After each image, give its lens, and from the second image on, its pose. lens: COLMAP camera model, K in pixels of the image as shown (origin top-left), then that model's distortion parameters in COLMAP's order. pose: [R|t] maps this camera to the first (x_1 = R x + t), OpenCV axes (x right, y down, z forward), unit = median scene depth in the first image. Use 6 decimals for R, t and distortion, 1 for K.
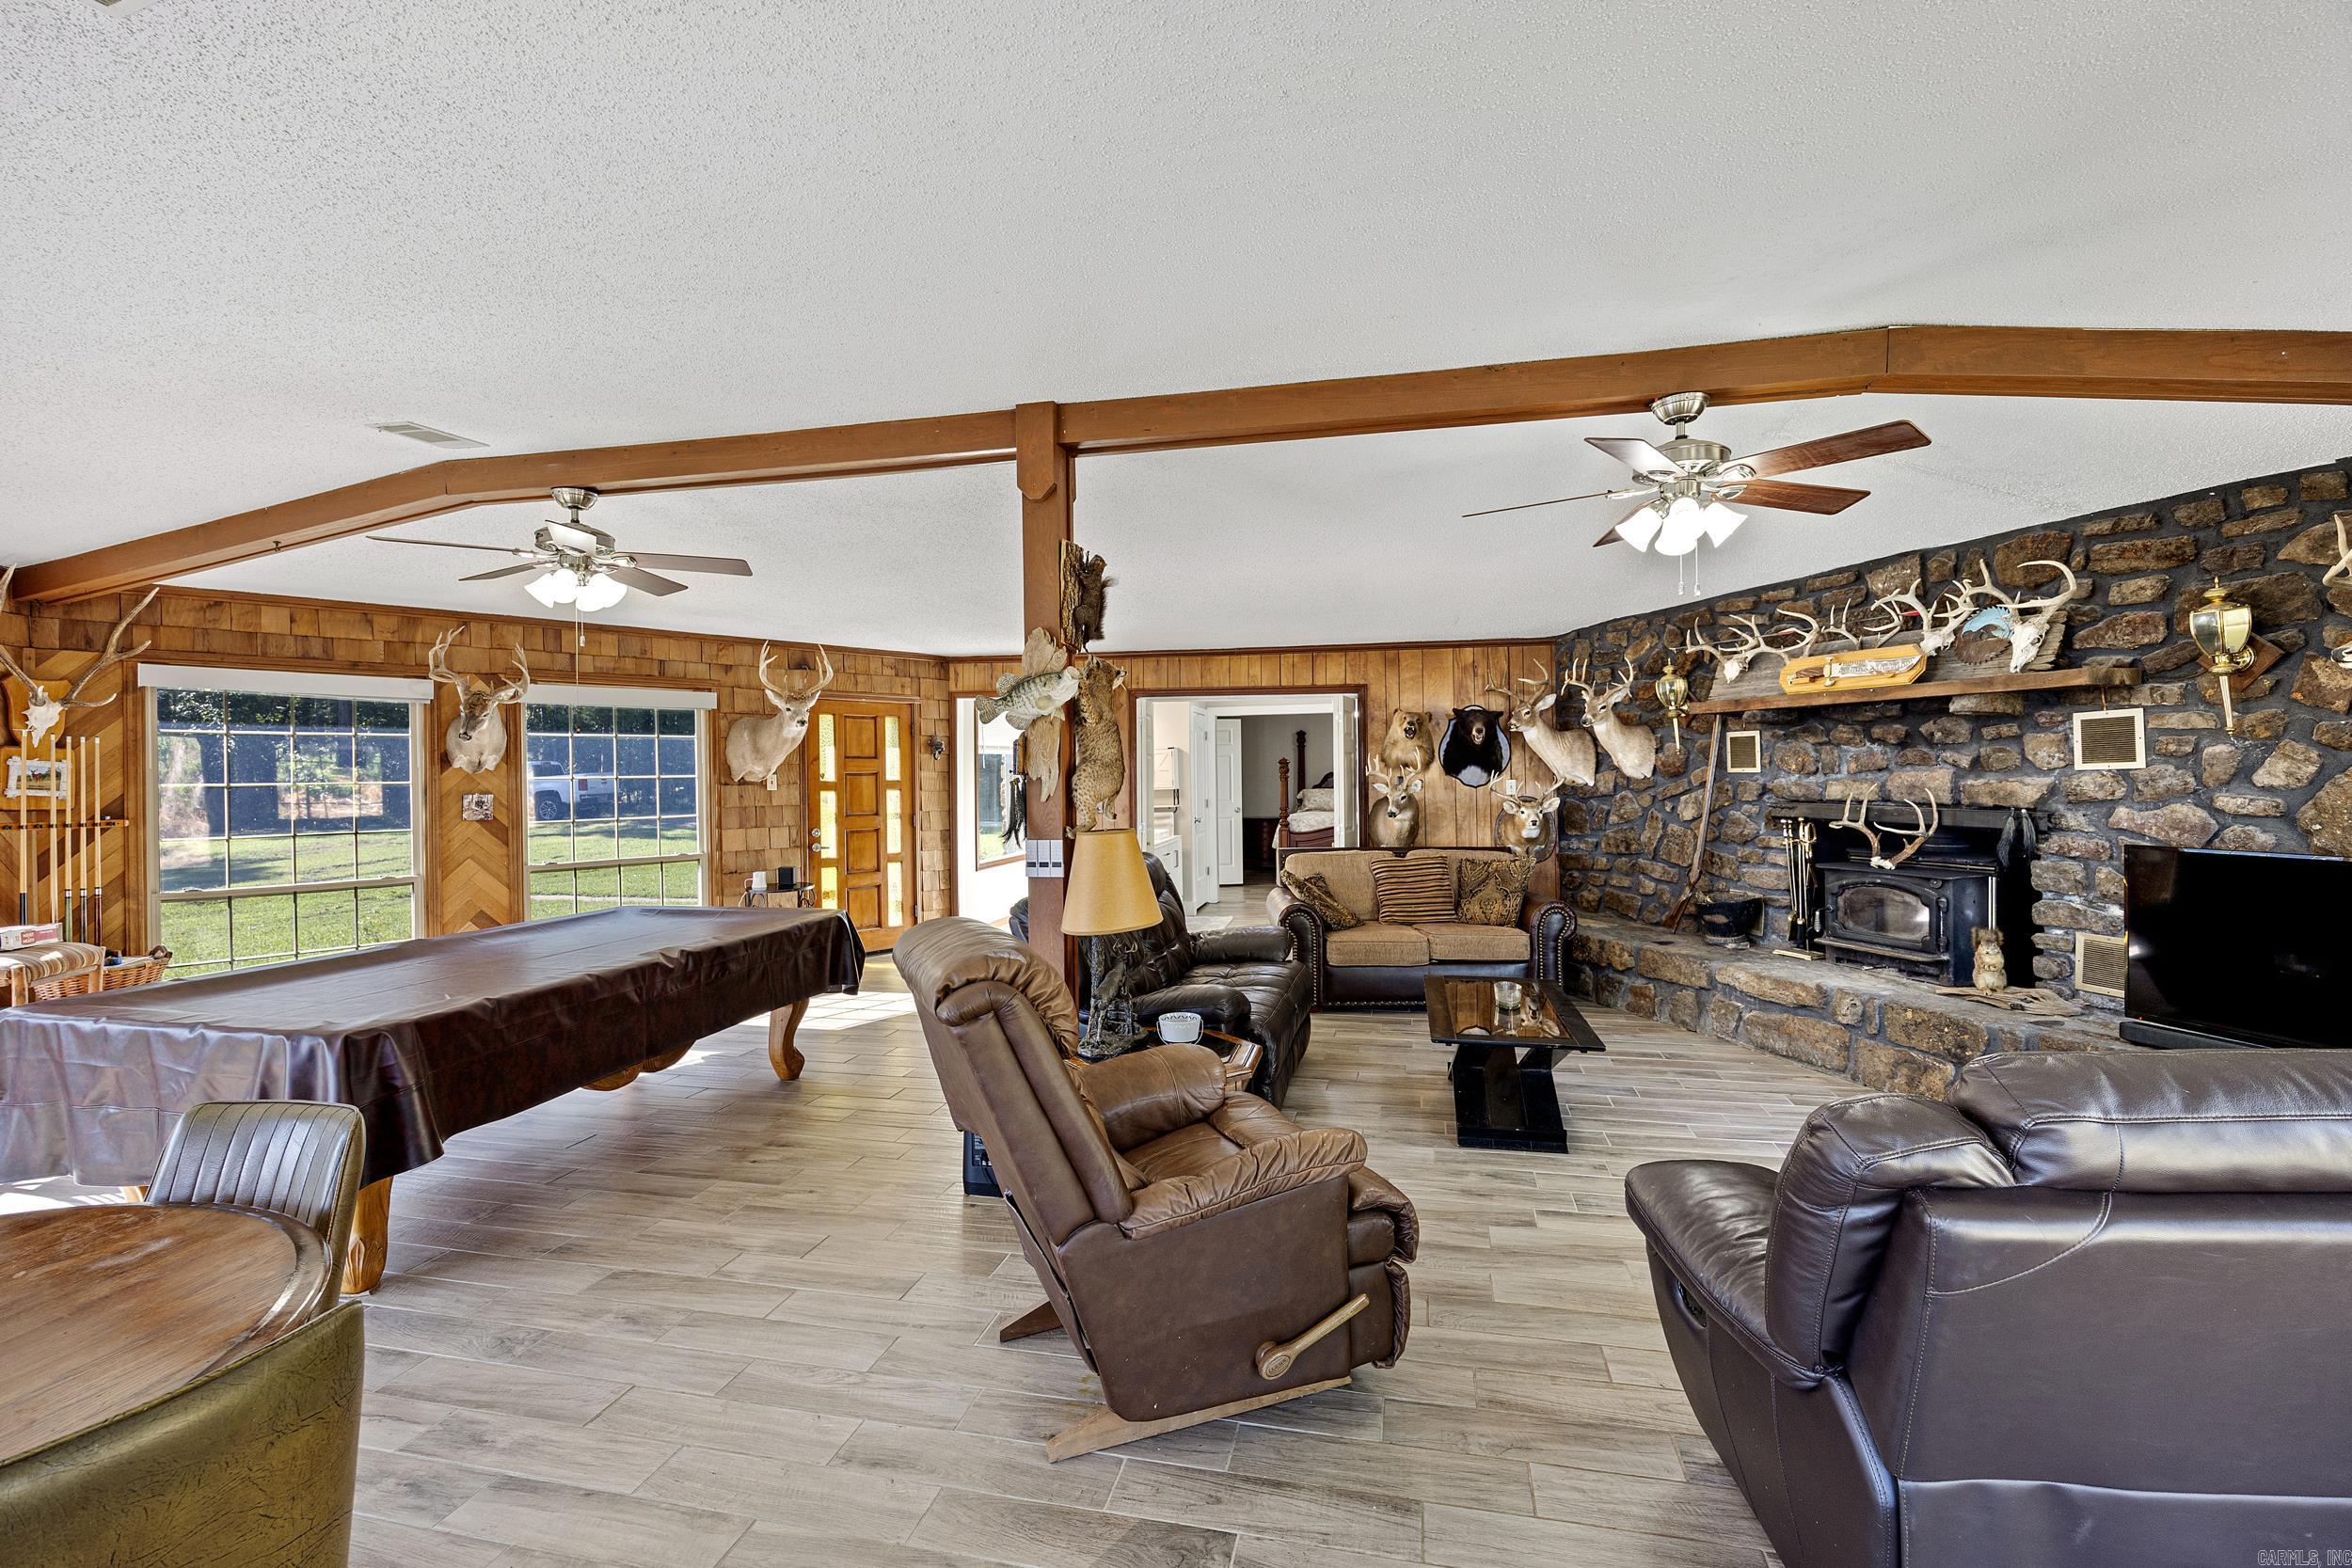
lens RADIAL K [[993.2, 0, 1192.7], [0, 993.2, 787.4], [0, 0, 1]] dist [-0.012183, 0.000515]
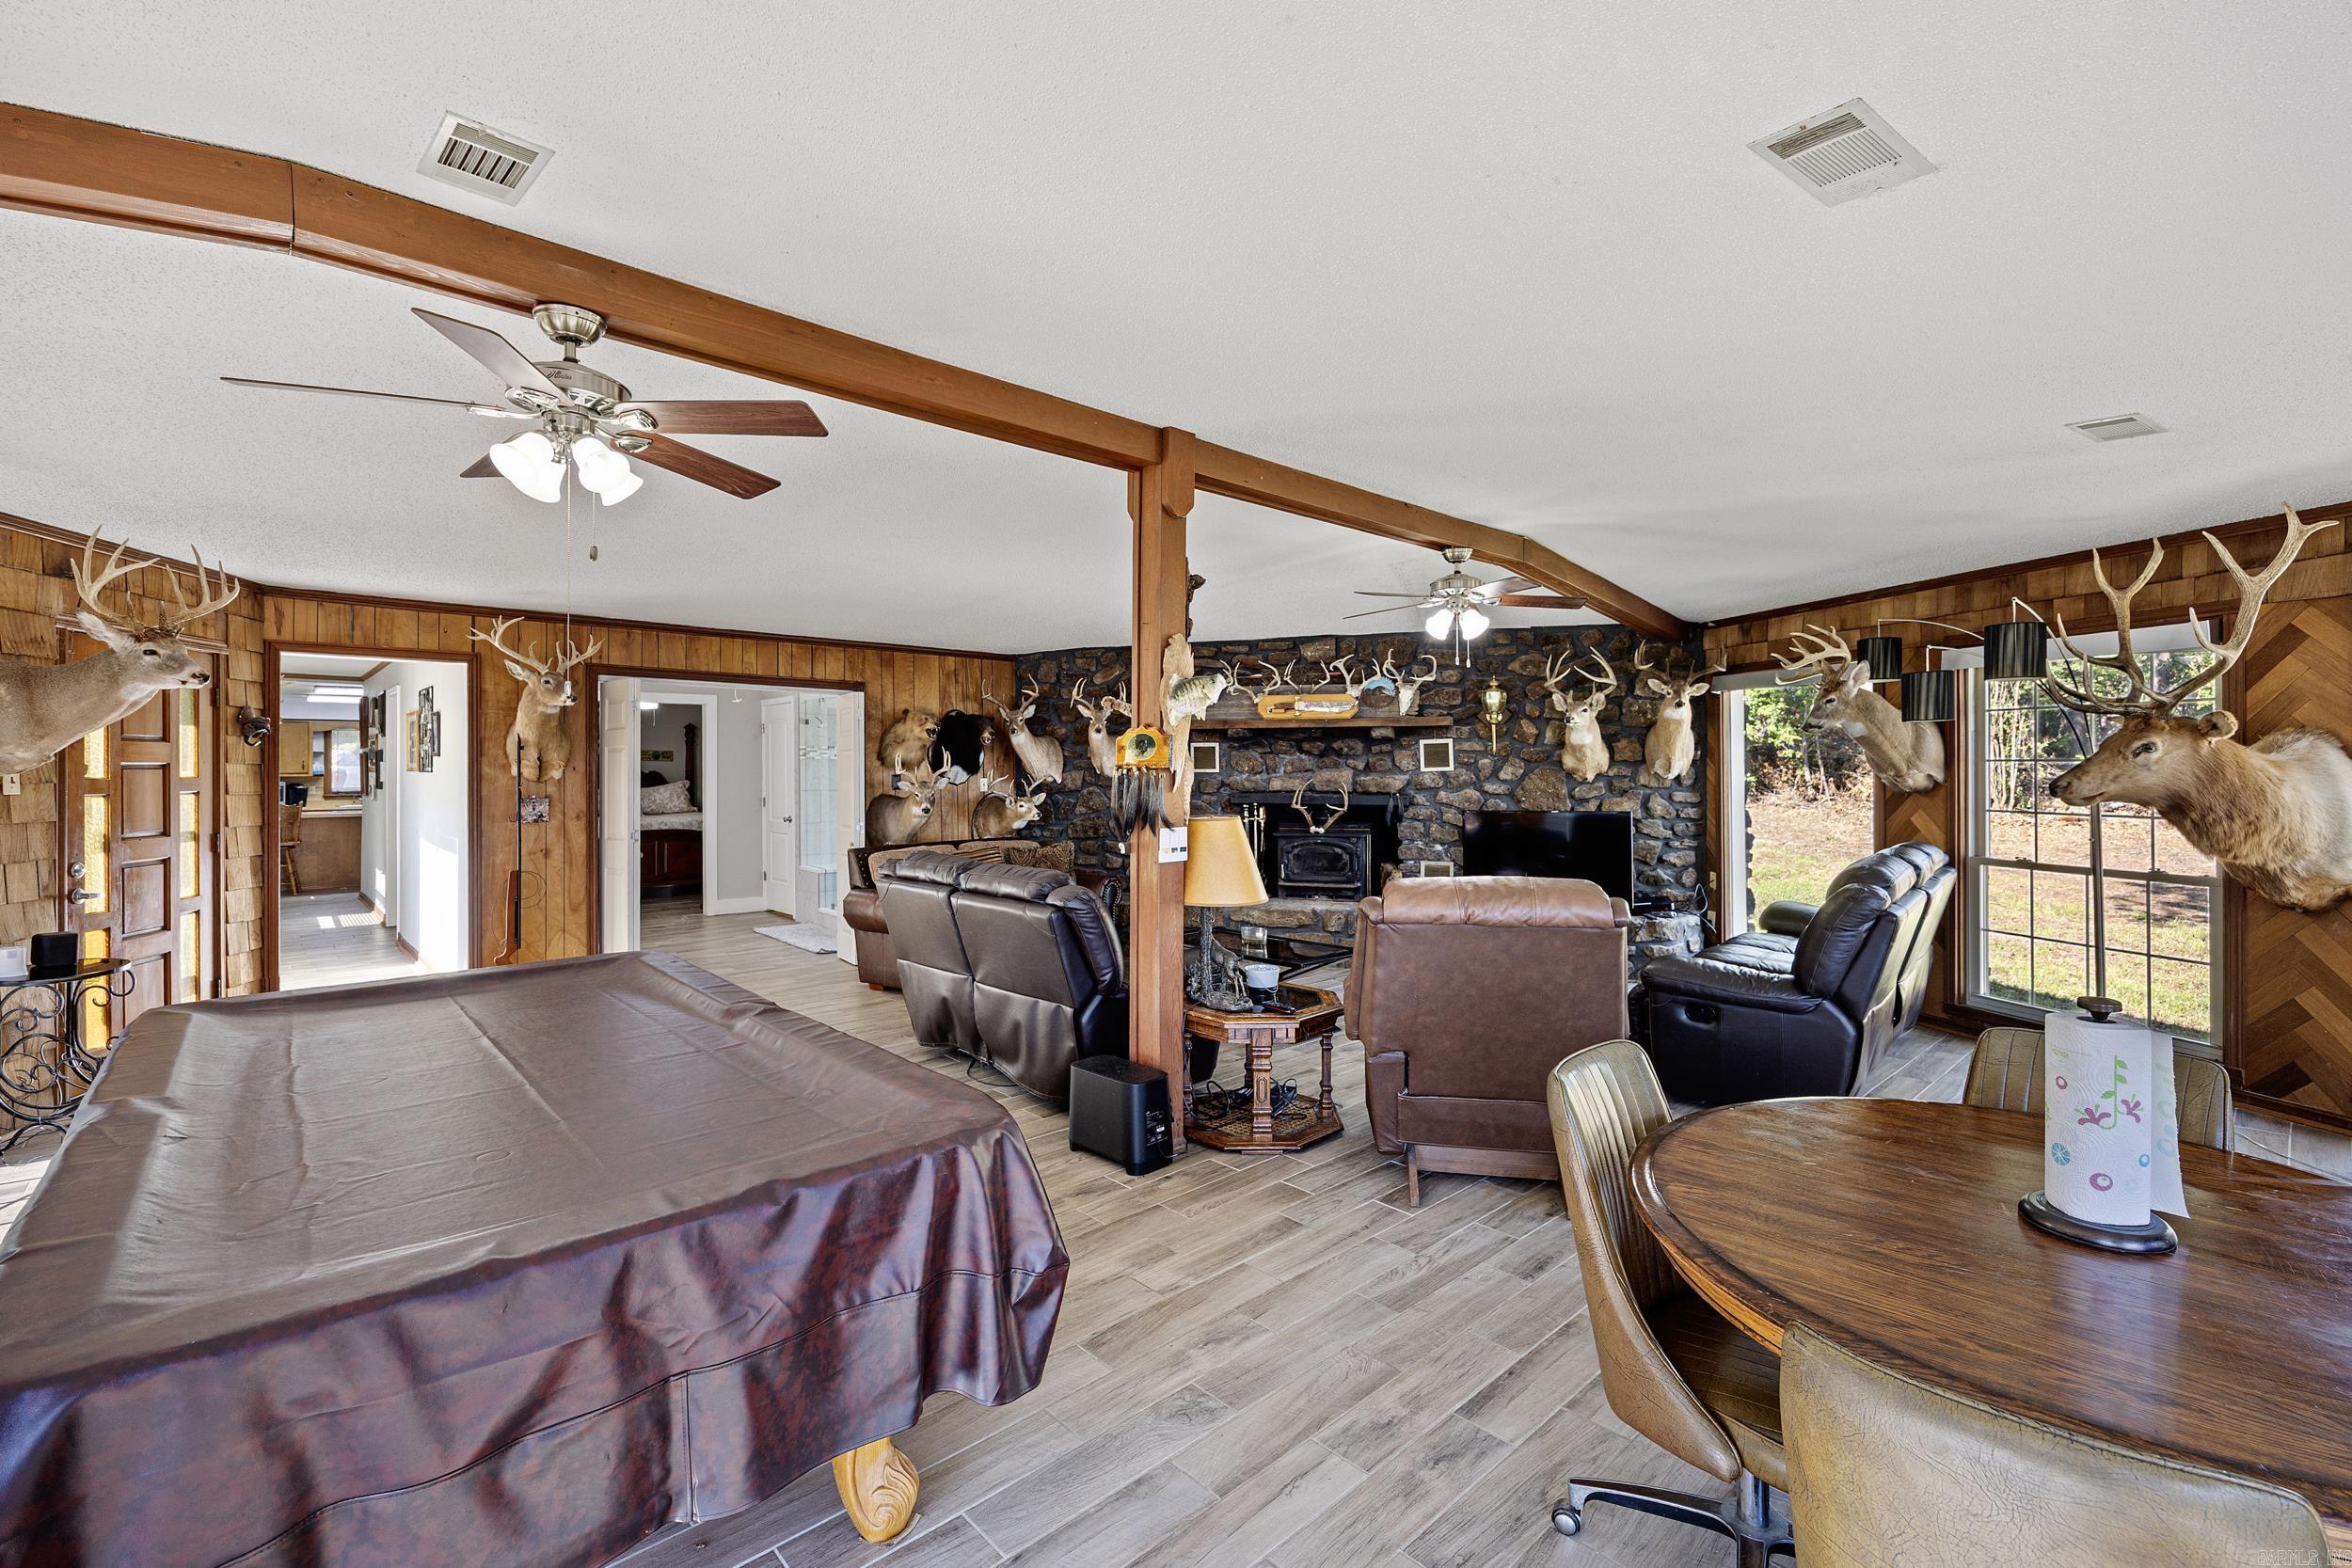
lens RADIAL K [[993.2, 0, 1196.7], [0, 993.2, 769.4], [0, 0, 1]] dist [-0.012183, 0.000515]
pose [[0.577826, 0.008679, 0.816114, -0.790338], [0.008203, 0.999831, -0.016440, 0.005287], [-0.816119, 0.016194, 0.577657, 0.267555]]
